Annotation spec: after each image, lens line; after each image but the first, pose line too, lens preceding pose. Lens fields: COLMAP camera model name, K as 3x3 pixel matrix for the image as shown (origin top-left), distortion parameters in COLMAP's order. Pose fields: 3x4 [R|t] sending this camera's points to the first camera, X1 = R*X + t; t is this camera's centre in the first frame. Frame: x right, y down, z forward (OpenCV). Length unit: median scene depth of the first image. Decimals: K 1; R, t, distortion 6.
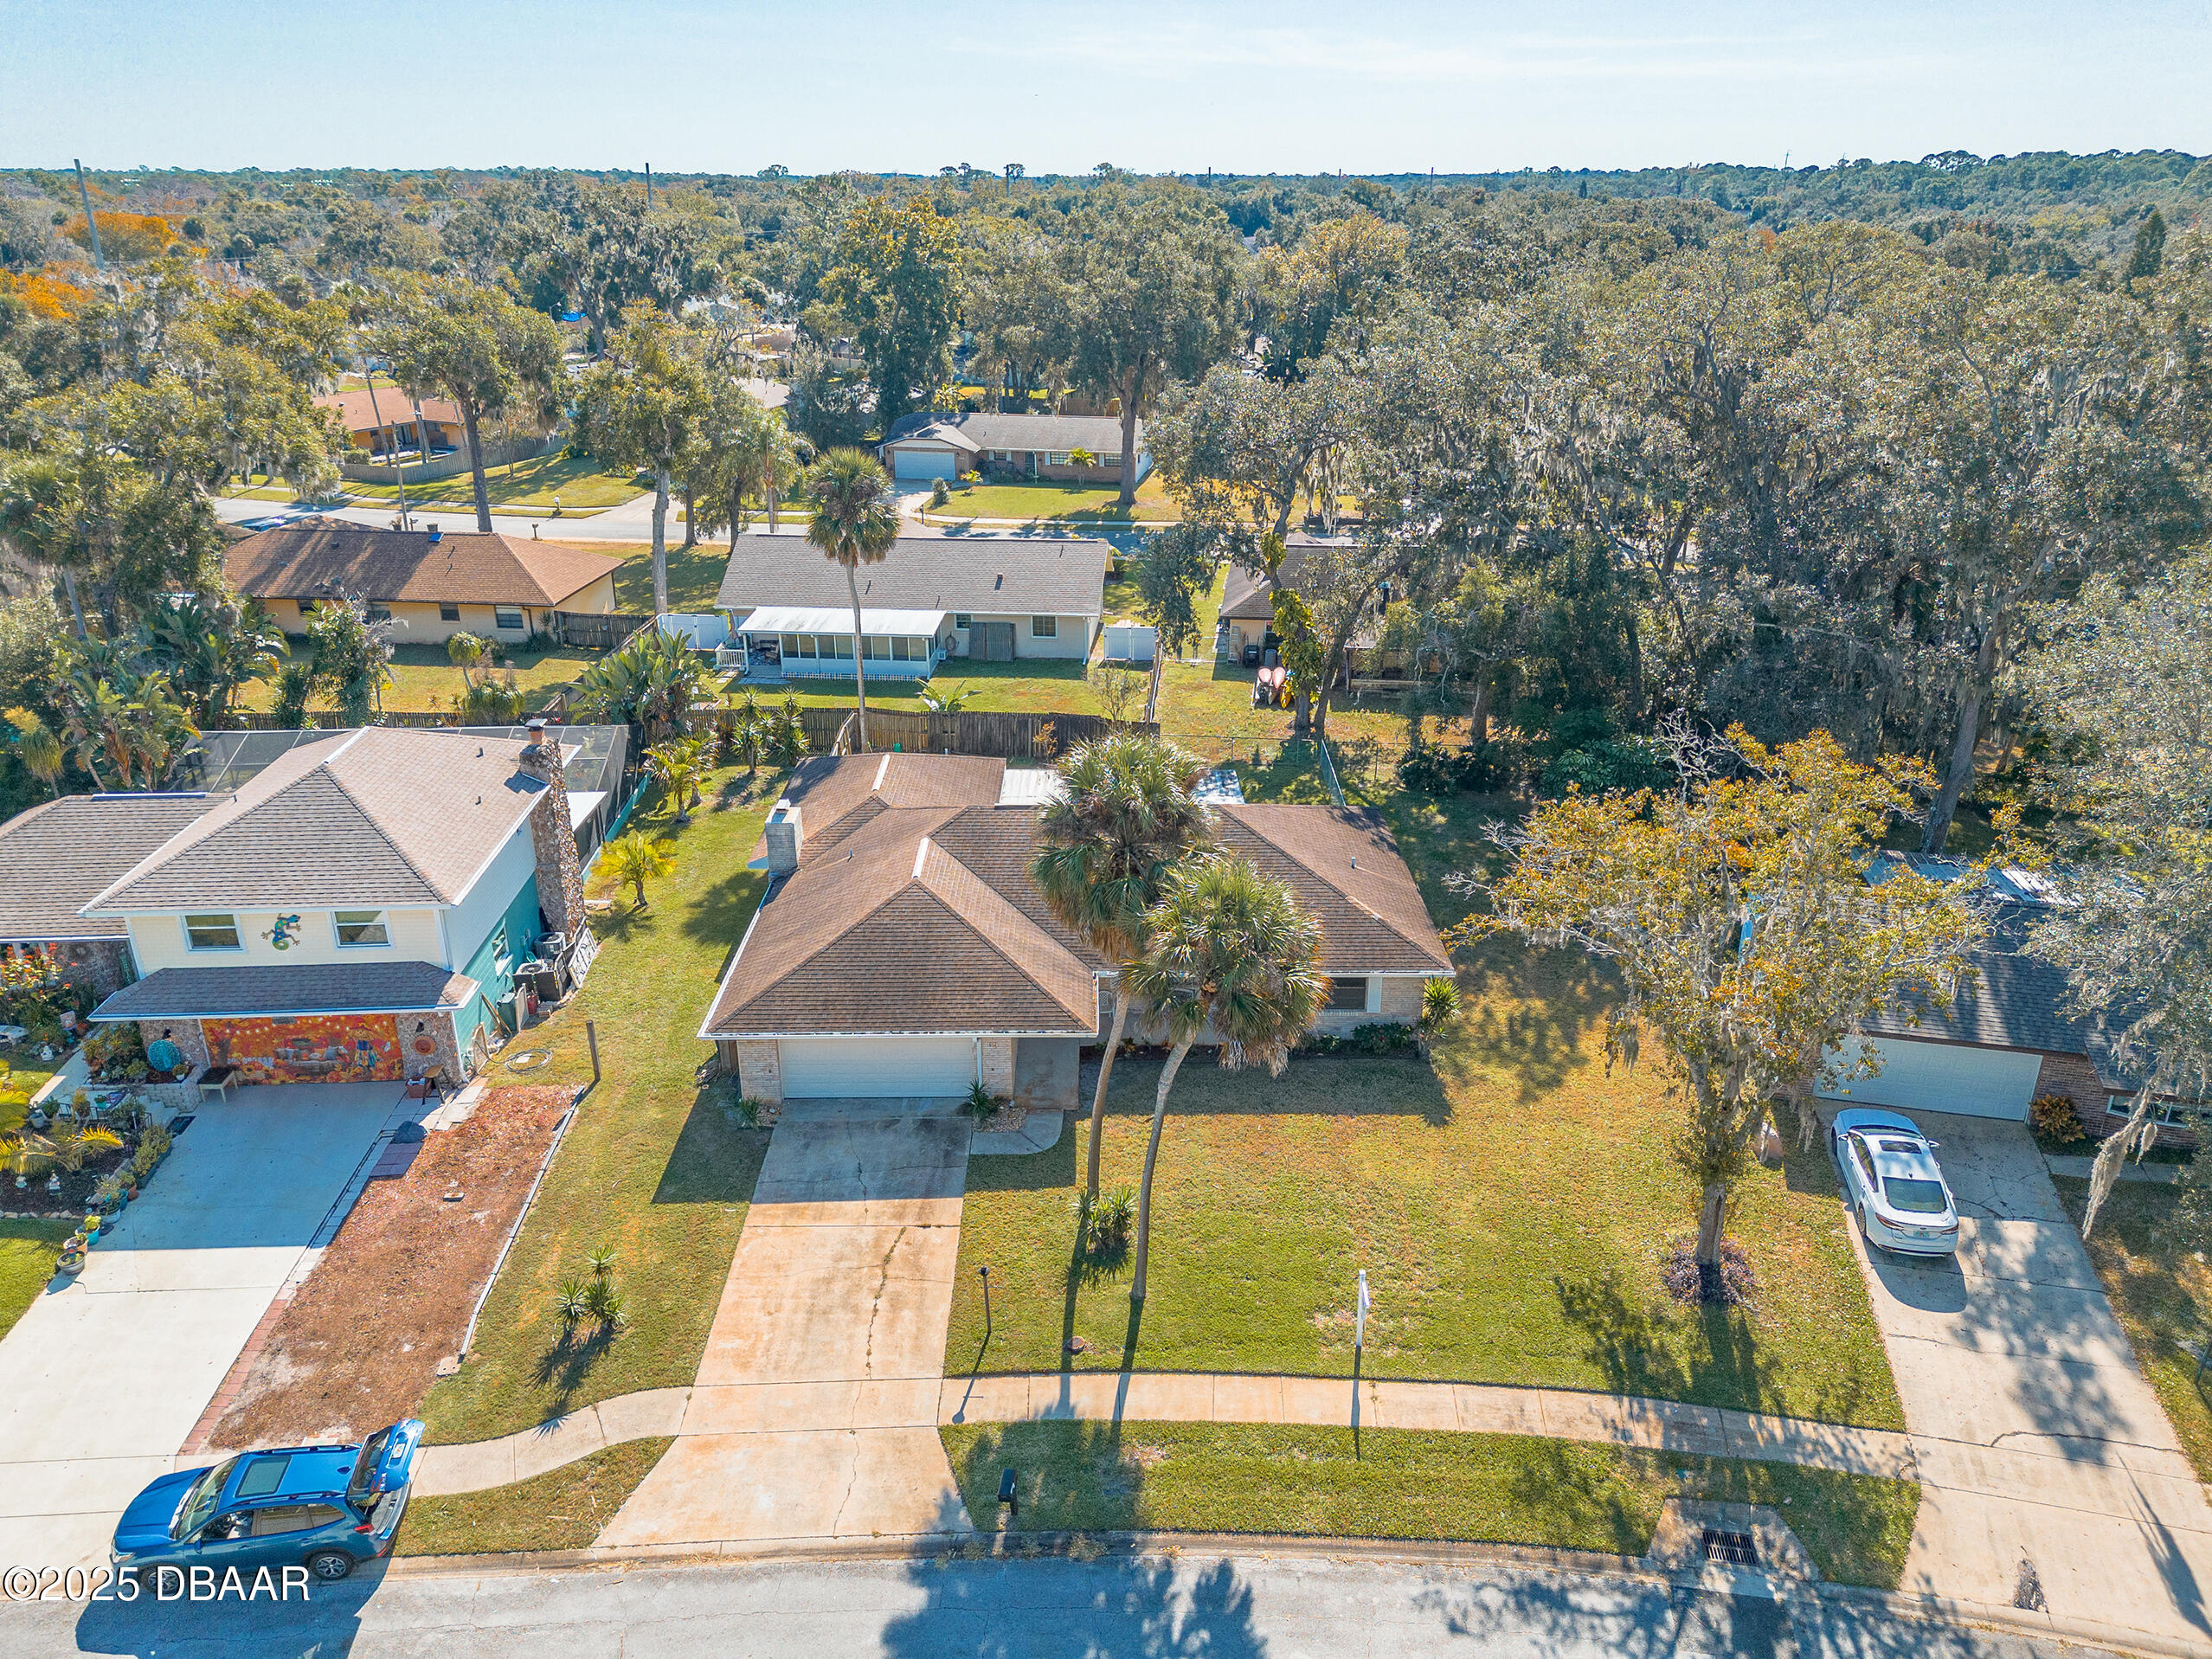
lens RADIAL K [[1560.3, 0, 1111.6], [0, 1560.3, 821.0], [0, 0, 1]] dist [0.064550, -0.054222]
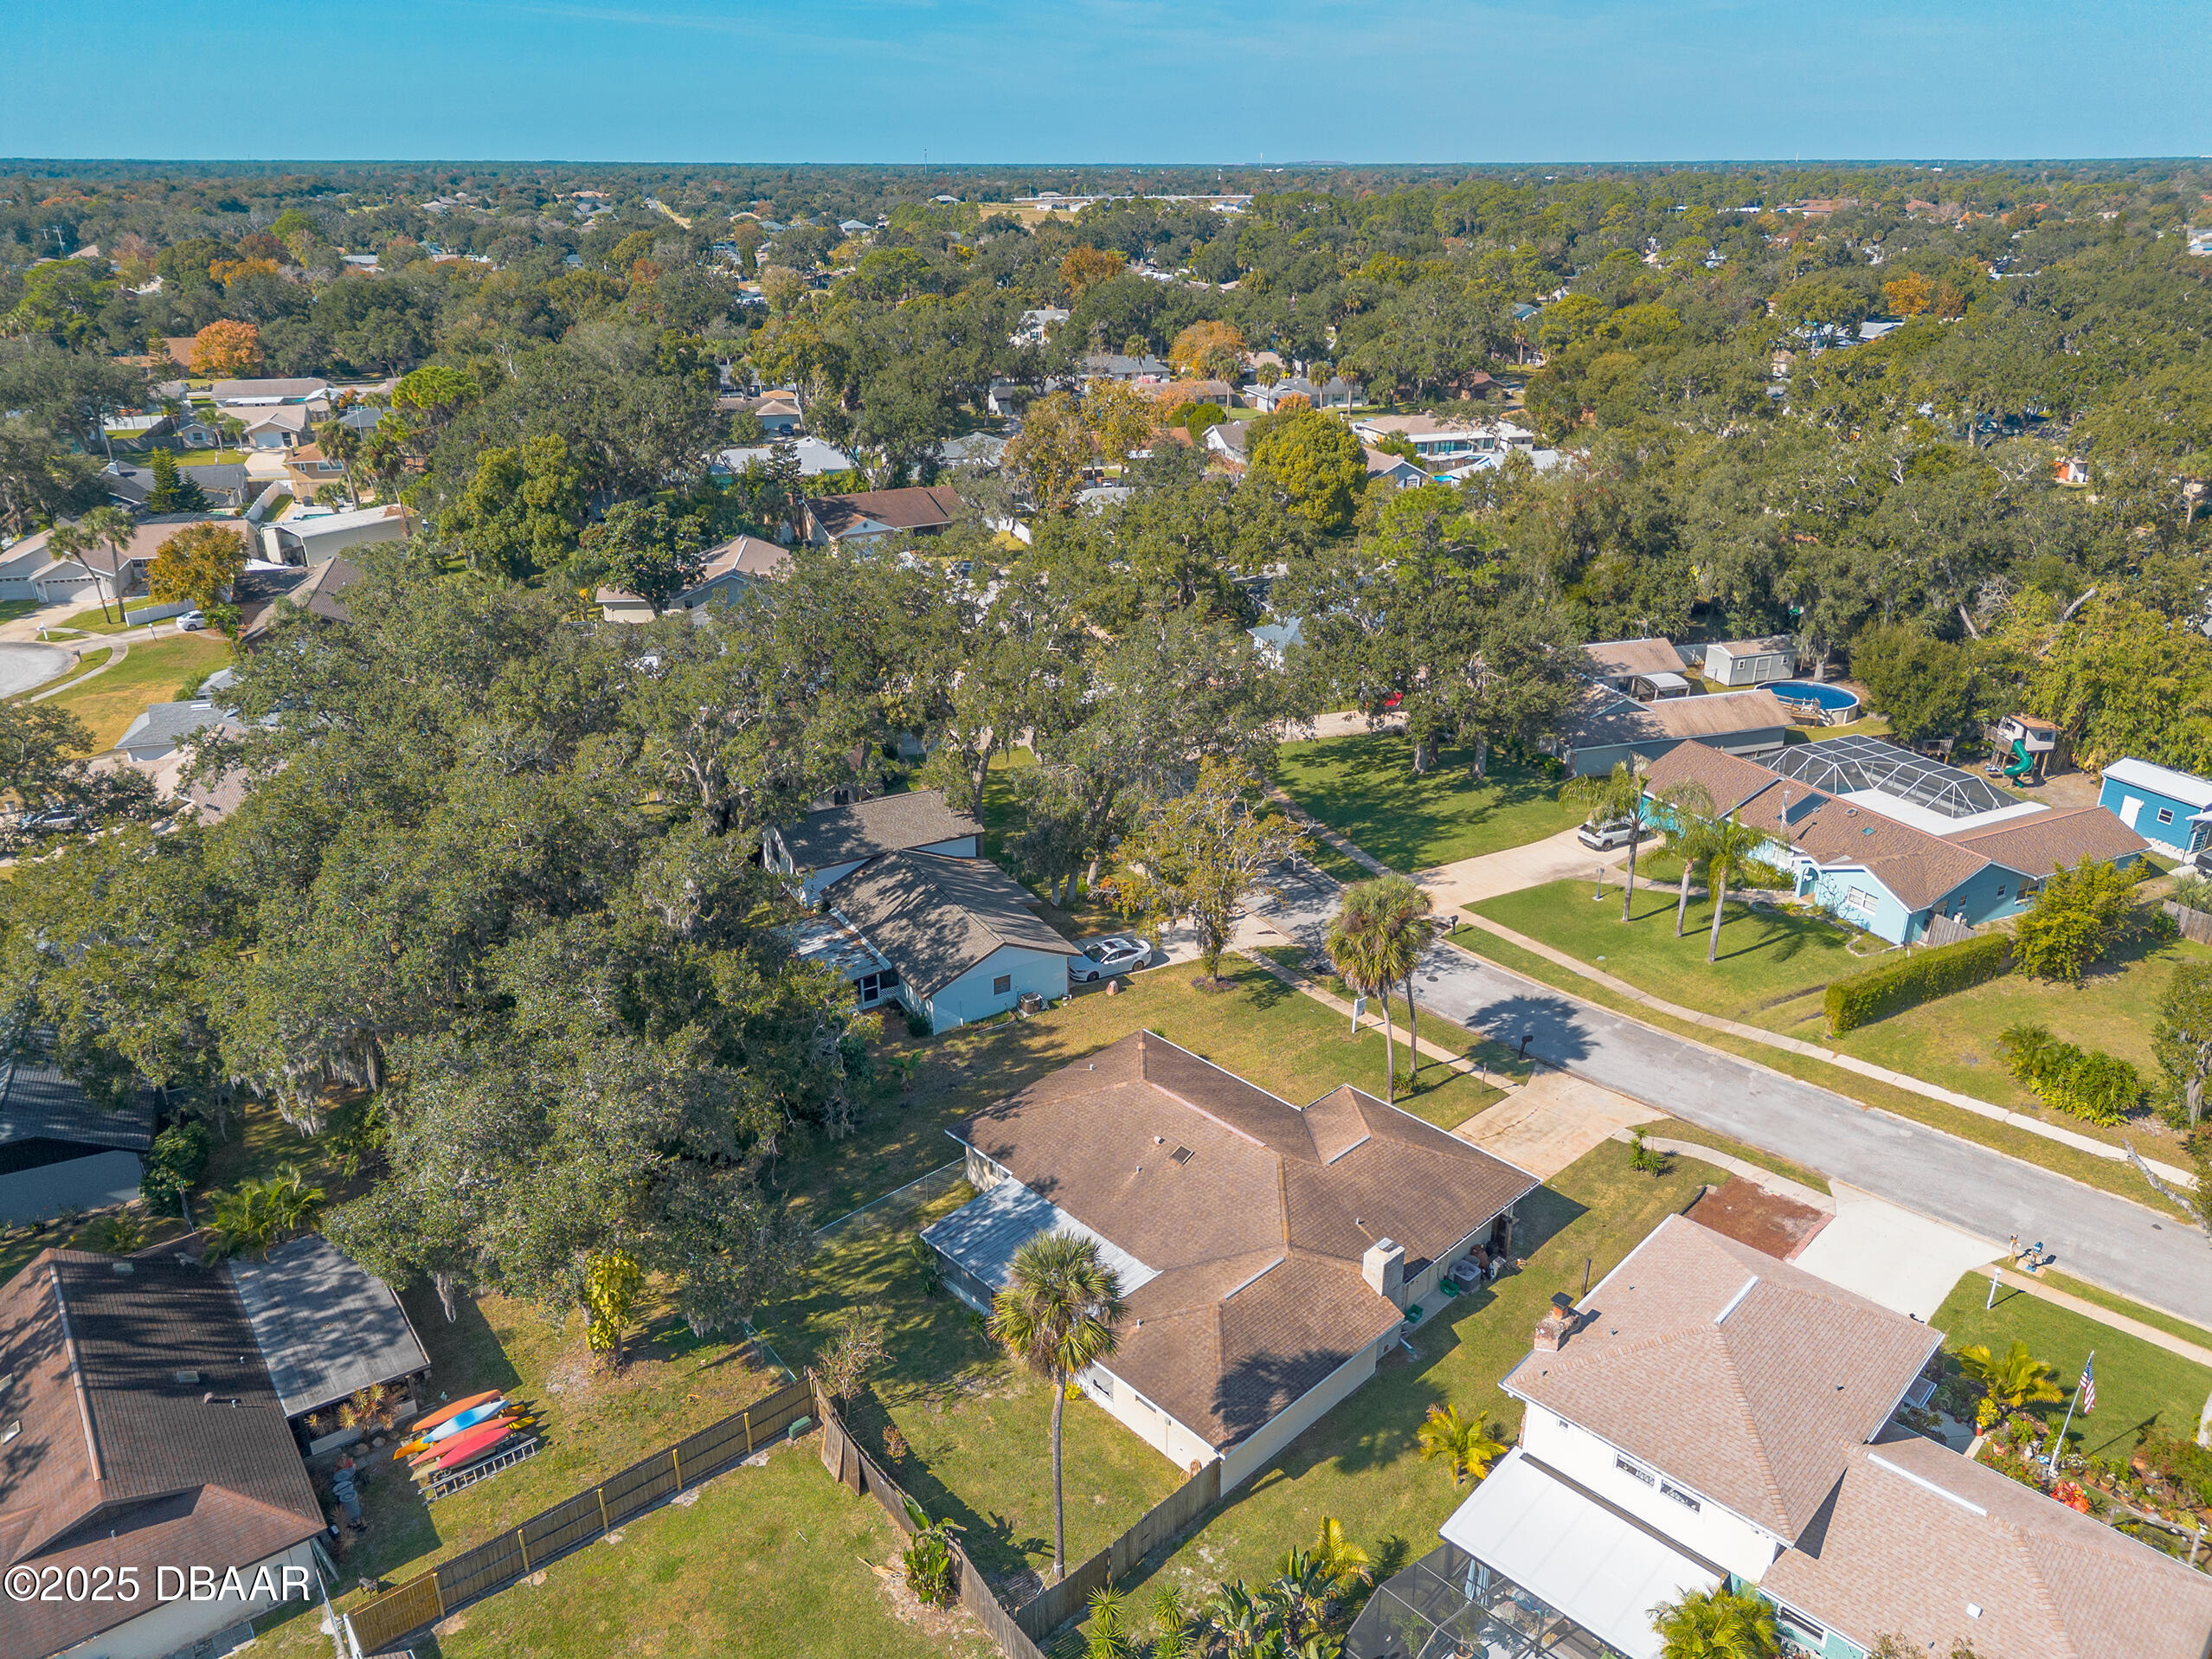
lens RADIAL K [[1560.3, 0, 1075.6], [0, 1560.3, 818.2], [0, 0, 1]] dist [0.064550, -0.054222]
pose [[-0.673819, -0.279836, 0.683857, -1.166394], [0.282733, 0.757431, 0.588525, -1.534654], [-0.682664, 0.589908, -0.431252, 2.230071]]
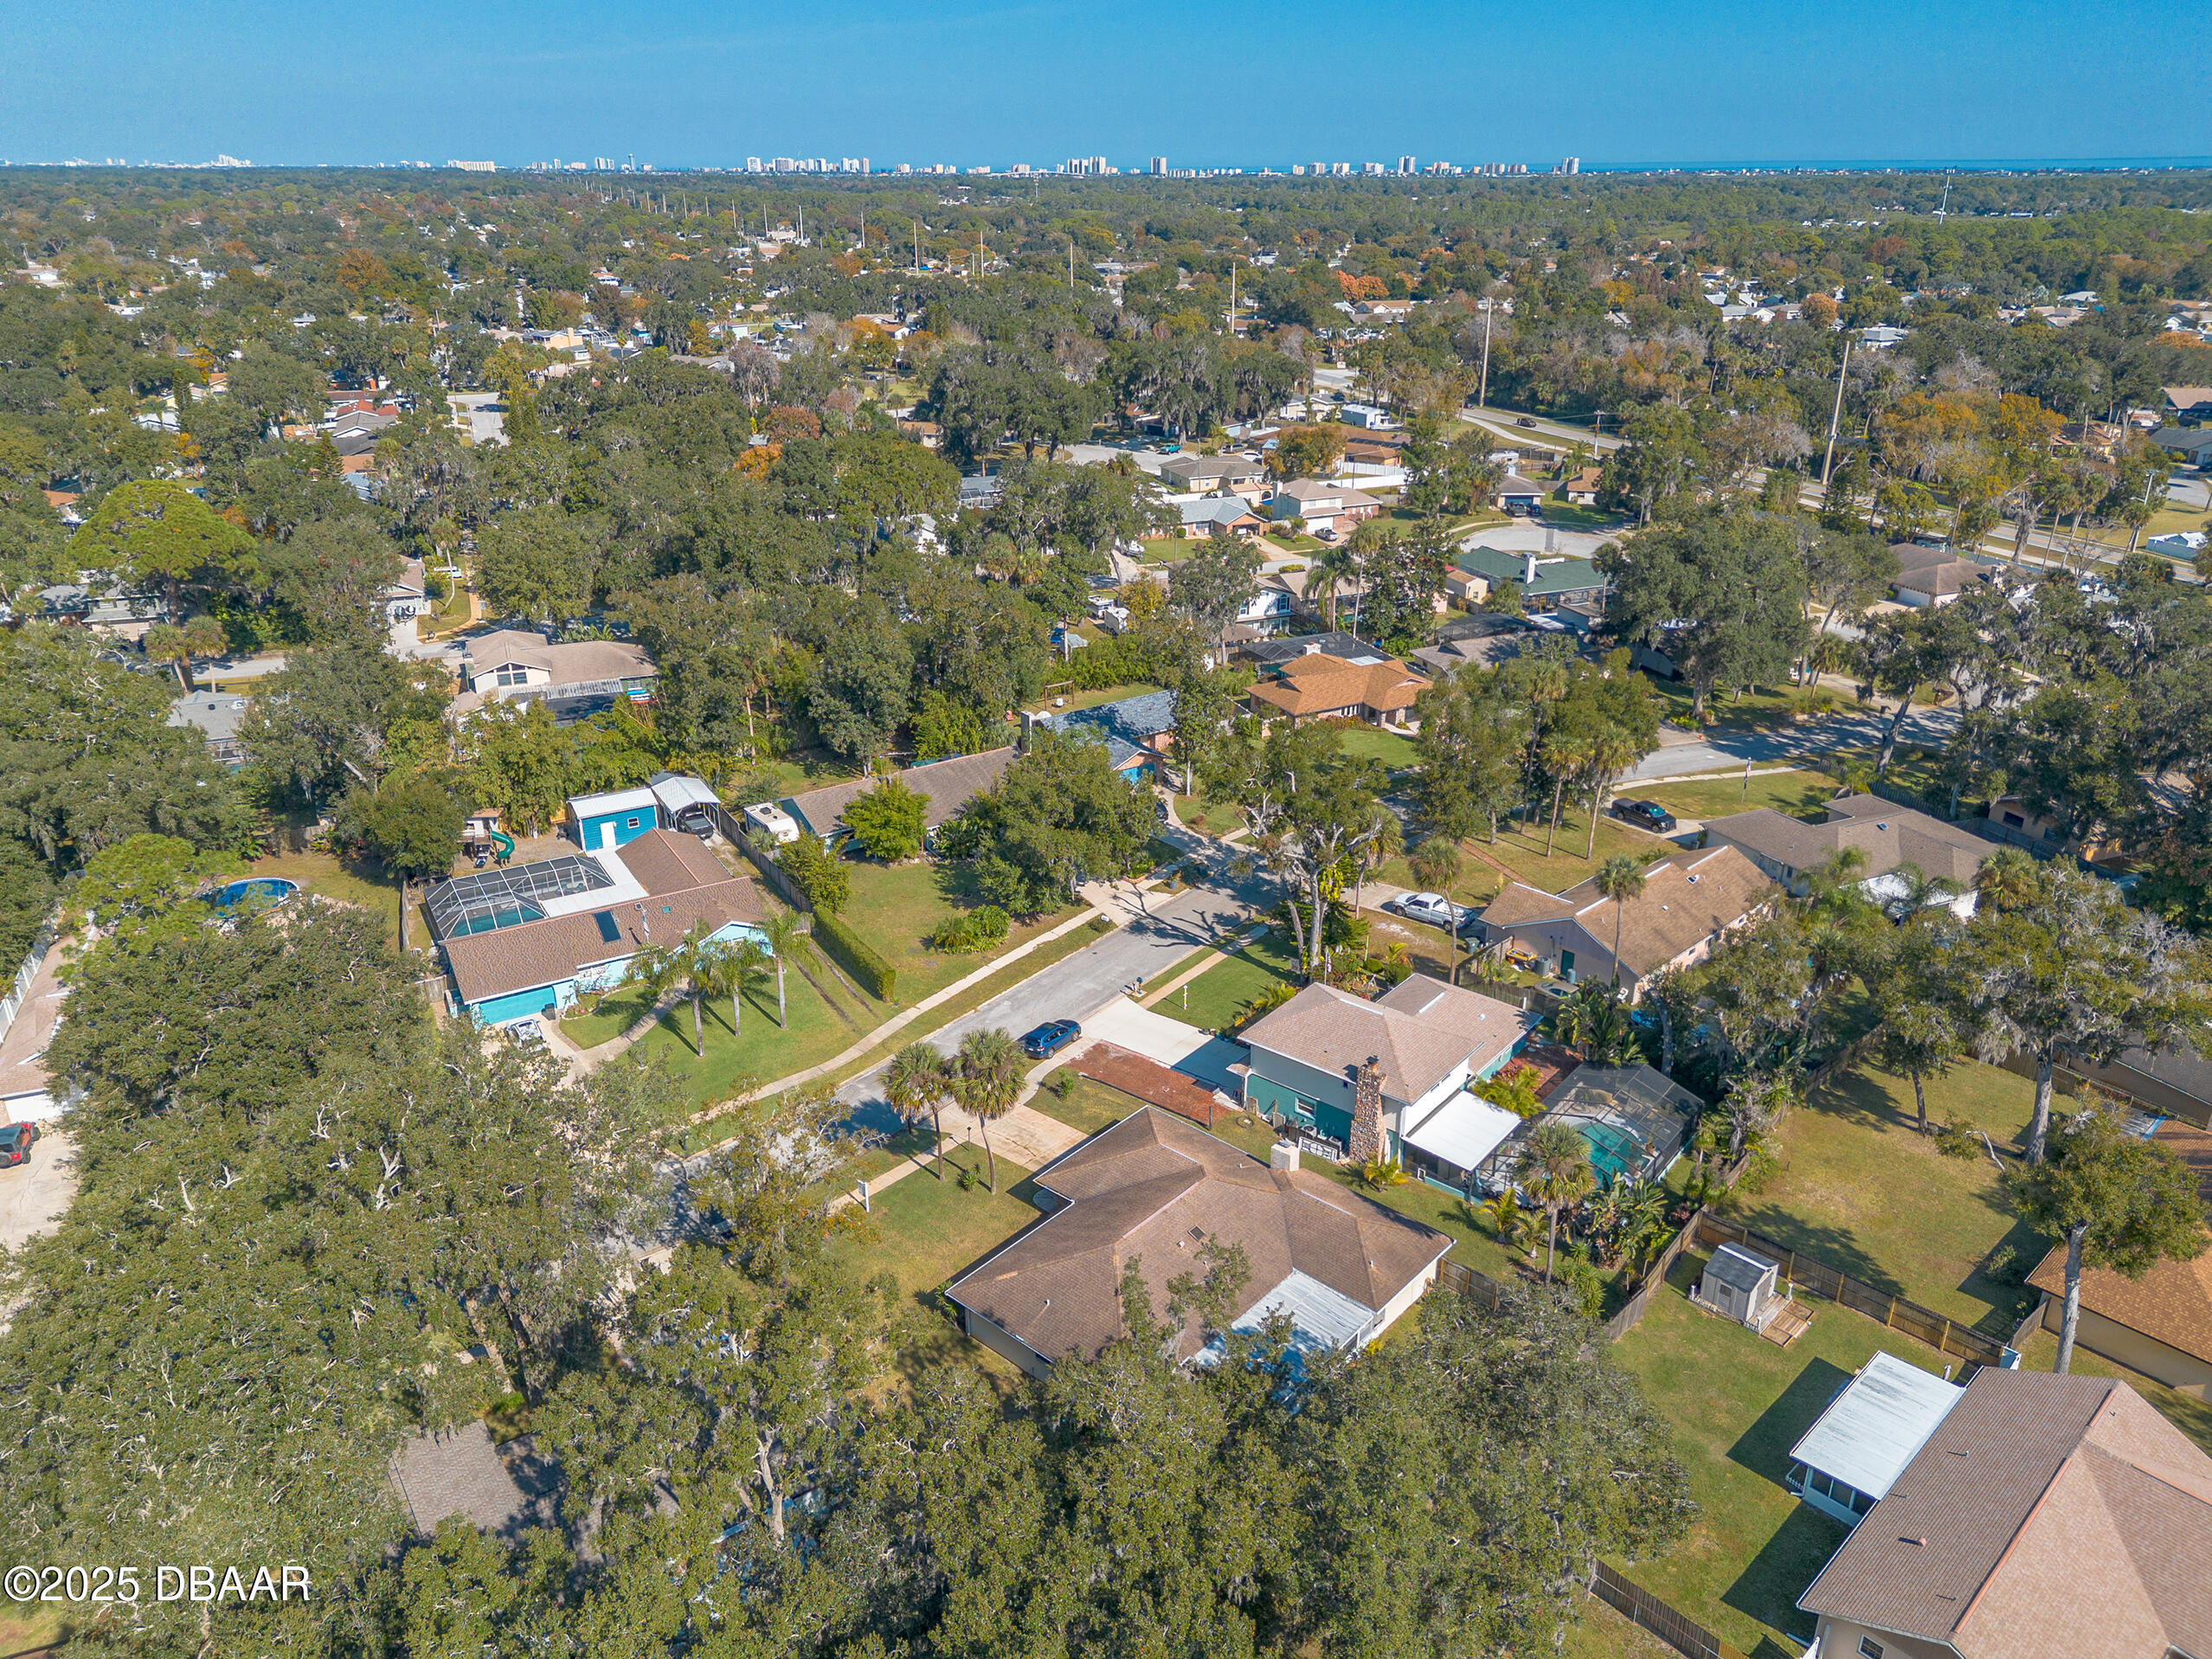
lens RADIAL K [[1560.3, 0, 1091.3], [0, 1560.3, 831.8], [0, 0, 1]] dist [0.064550, -0.054222]
pose [[-0.677066, 0.292262, -0.675400, 1.610393], [-0.270745, 0.754470, 0.597890, -1.981077], [0.684309, 0.587672, -0.431698, 2.135639]]
